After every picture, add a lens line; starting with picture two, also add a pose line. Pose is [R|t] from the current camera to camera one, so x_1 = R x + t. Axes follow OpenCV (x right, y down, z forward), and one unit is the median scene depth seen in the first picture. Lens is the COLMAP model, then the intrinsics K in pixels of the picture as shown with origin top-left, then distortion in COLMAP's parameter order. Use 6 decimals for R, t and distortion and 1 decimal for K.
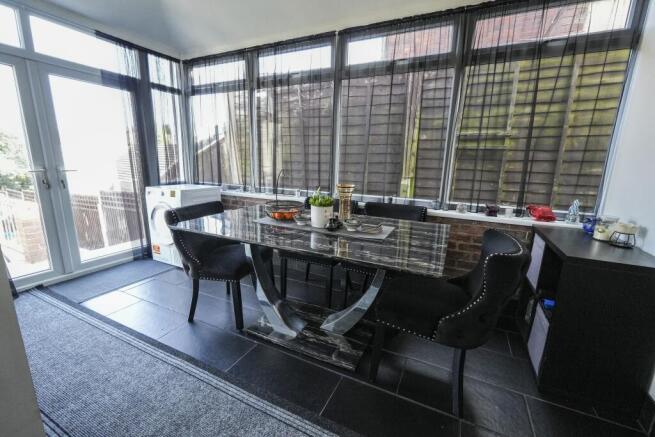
lens RADIAL K [[276.2, 0, 329.7], [0, 276.2, 219.3], [0, 0, 1]] dist [0.001961, -0.000249]
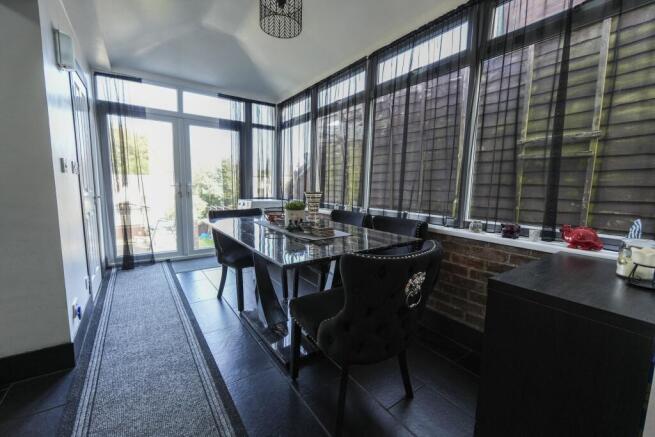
lens RADIAL K [[276.2, 0, 329.3], [0, 276.2, 219.6], [0, 0, 1]] dist [0.001961, -0.000249]
pose [[0.872166, 0.054387, -0.486177, 0.440996], [-0.102575, 0.992040, -0.073037, 0.038551], [0.478335, 0.113570, 0.870803, 0.068280]]
